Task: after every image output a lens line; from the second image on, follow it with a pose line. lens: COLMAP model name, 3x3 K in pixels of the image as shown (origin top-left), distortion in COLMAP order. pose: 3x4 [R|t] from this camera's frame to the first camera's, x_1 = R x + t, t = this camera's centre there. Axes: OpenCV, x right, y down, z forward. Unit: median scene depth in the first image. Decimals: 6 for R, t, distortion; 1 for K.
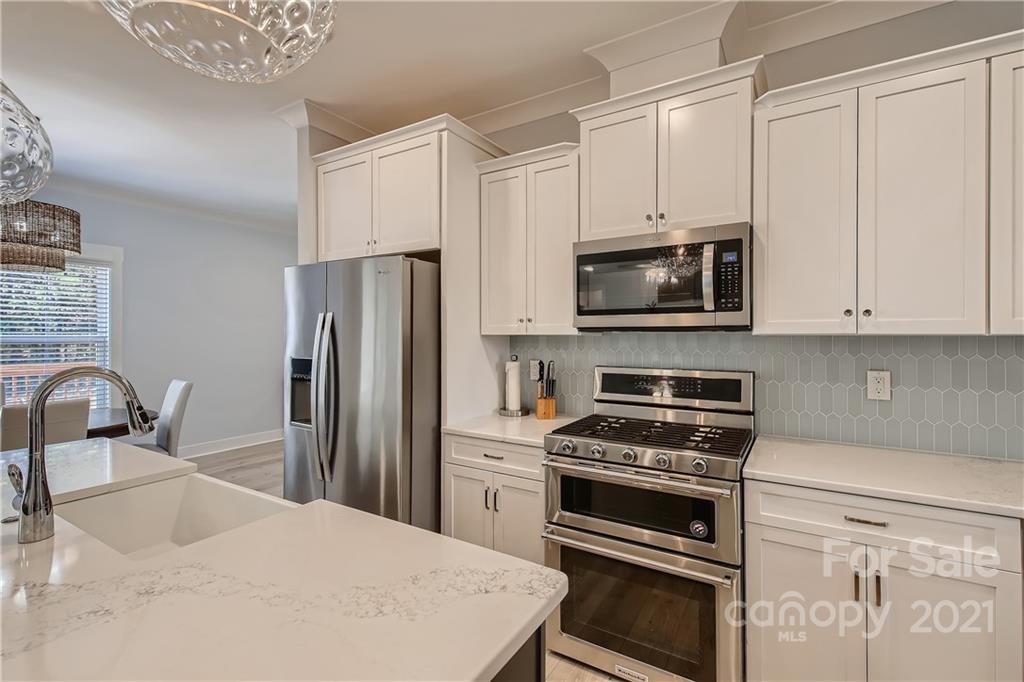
lens RADIAL K [[467.5, 0, 510.4], [0, 467.5, 336.0], [0, 0, 1]] dist [0.021357, -0.006207]
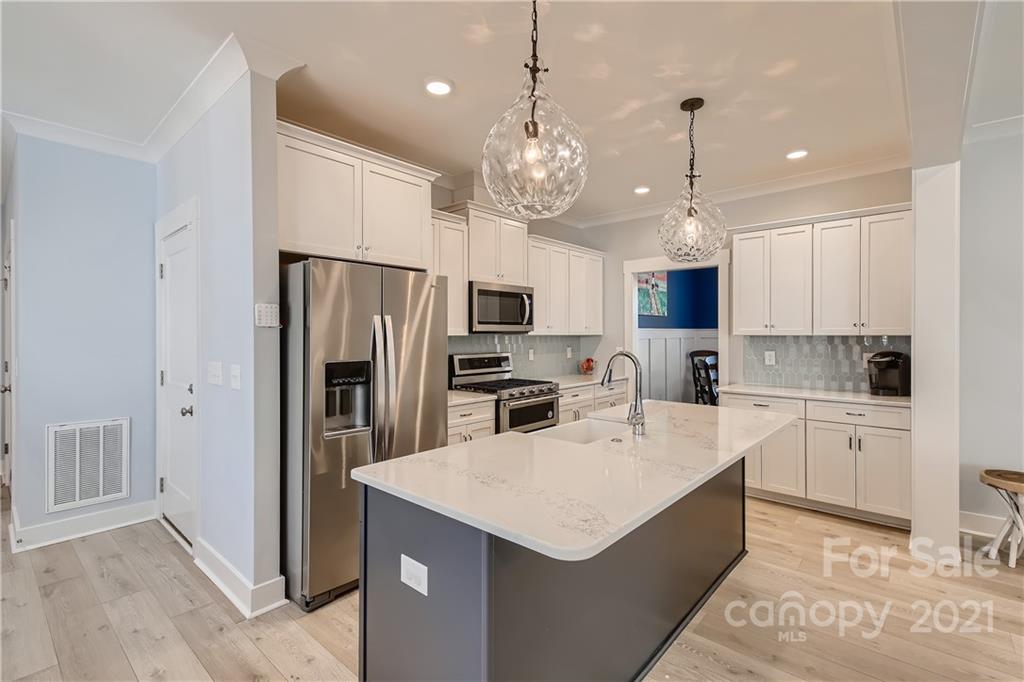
lens RADIAL K [[467.5, 0, 514.5], [0, 467.5, 337.1], [0, 0, 1]] dist [0.021357, -0.006207]
pose [[0.156372, -0.005347, 0.987684, -1.643314], [0.005144, 0.999976, 0.004599, -0.004159], [-0.987685, 0.004361, 0.156395, 0.645553]]
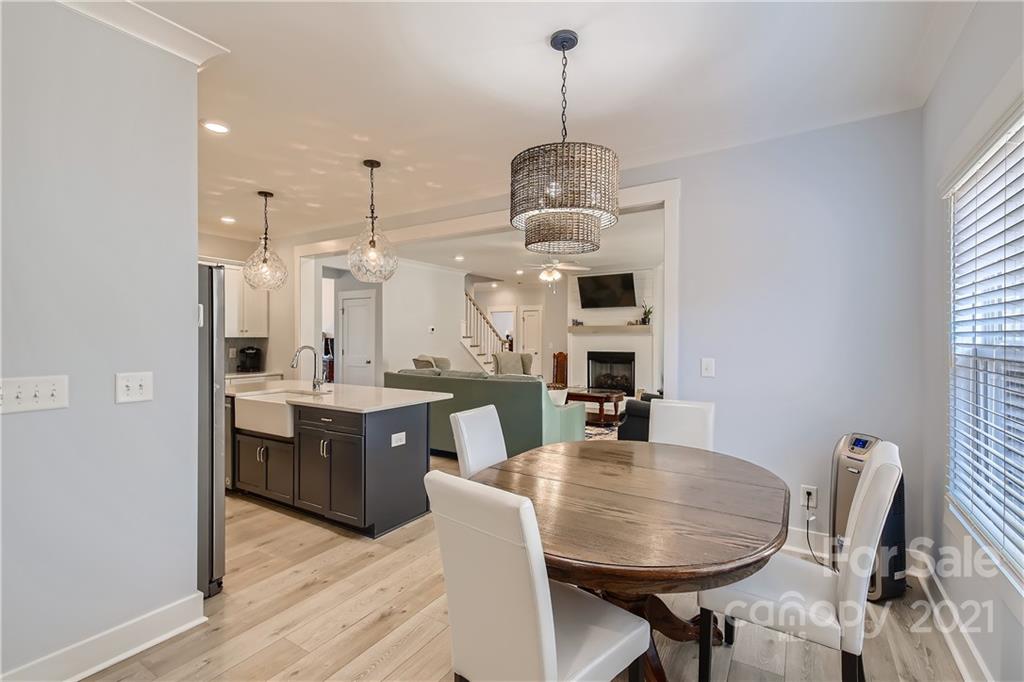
lens RADIAL K [[467.5, 0, 513.2], [0, 467.5, 339.9], [0, 0, 1]] dist [0.021357, -0.006207]
pose [[-0.999990, -0.001375, -0.004165, -1.359221], [-0.001429, 0.999913, 0.013076, -0.017299], [0.004146, 0.013082, -0.999906, 2.591030]]
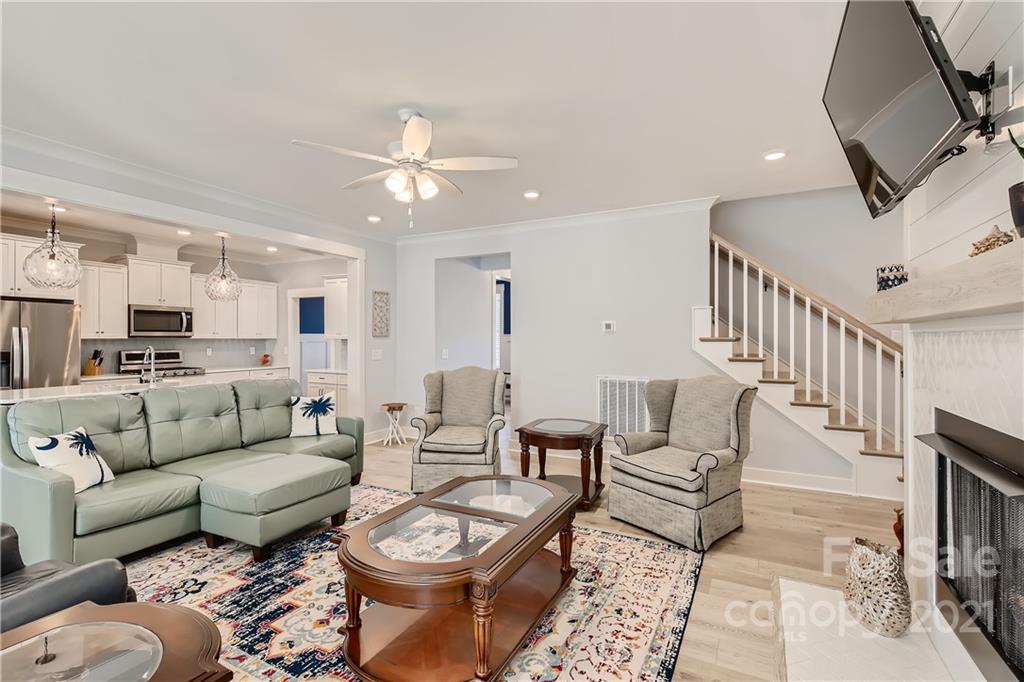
lens RADIAL K [[467.5, 0, 512.3], [0, 467.5, 338.5], [0, 0, 1]] dist [0.021357, -0.006207]
pose [[-0.090973, 0.001242, 0.995853, -3.032056], [0.003623, 0.999993, -0.000916, 0.007650], [-0.995847, 0.003525, -0.090977, -1.026740]]
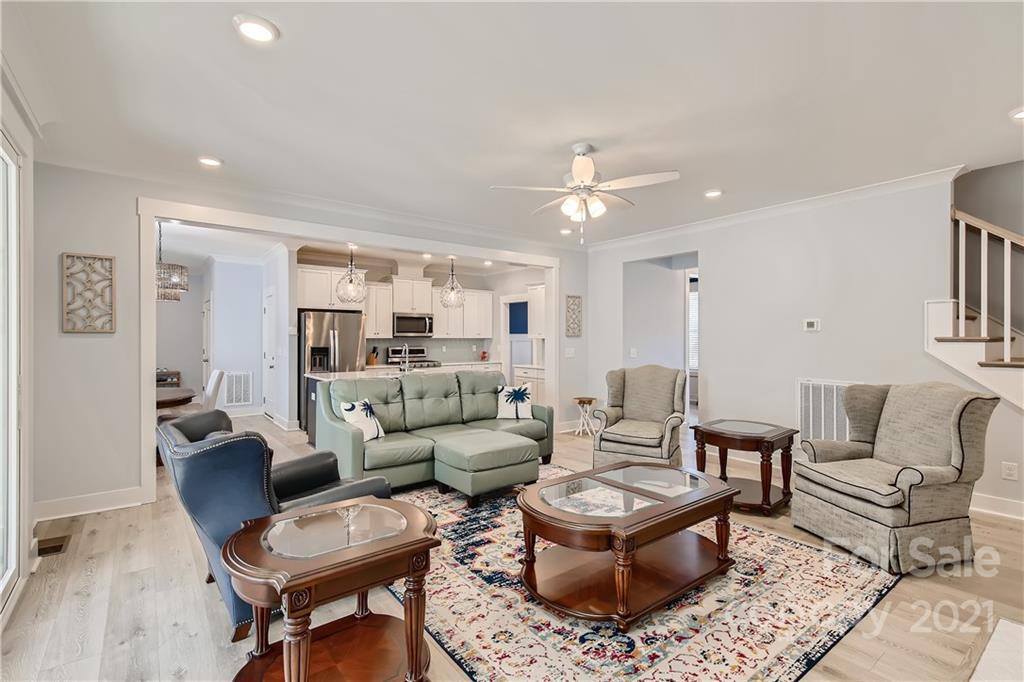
lens RADIAL K [[467.5, 0, 513.9], [0, 467.5, 339.5], [0, 0, 1]] dist [0.021357, -0.006207]
pose [[0.333171, -0.000620, 0.942866, -3.230950], [0.001950, 0.999998, -0.000032, 0.010416], [-0.942864, 0.001850, 0.333172, -1.167791]]
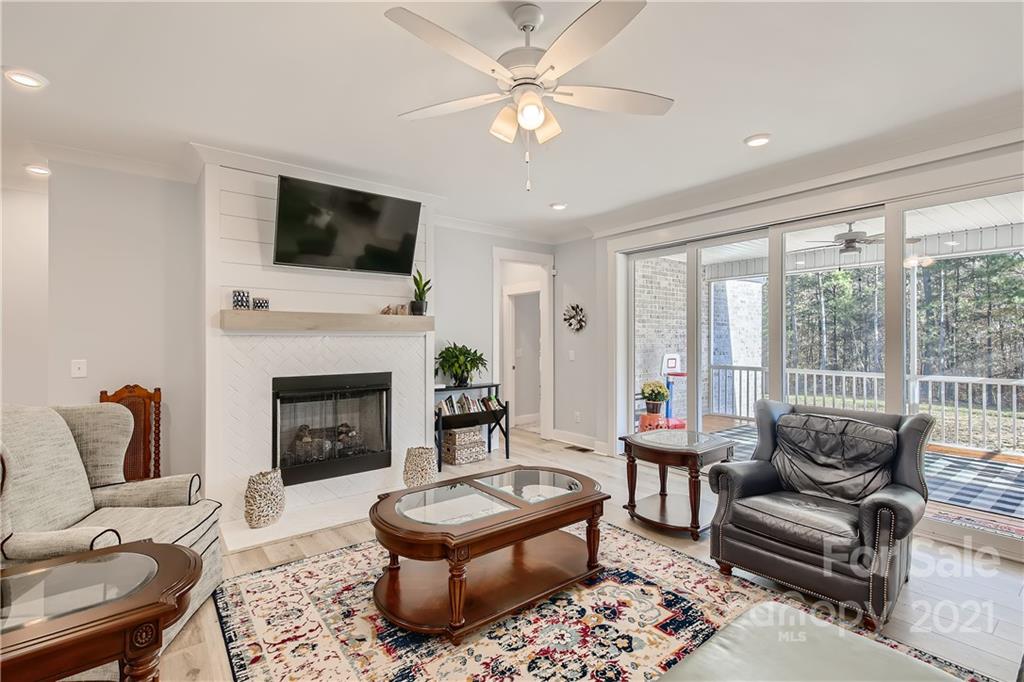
lens RADIAL K [[467.5, 0, 508.8], [0, 467.5, 339.7], [0, 0, 1]] dist [0.021357, -0.006207]
pose [[-0.341735, 0.000942, -0.939796, -0.747261], [-0.002957, 0.999993, 0.002078, 0.004105], [0.939792, 0.003490, -0.341730, -0.564816]]
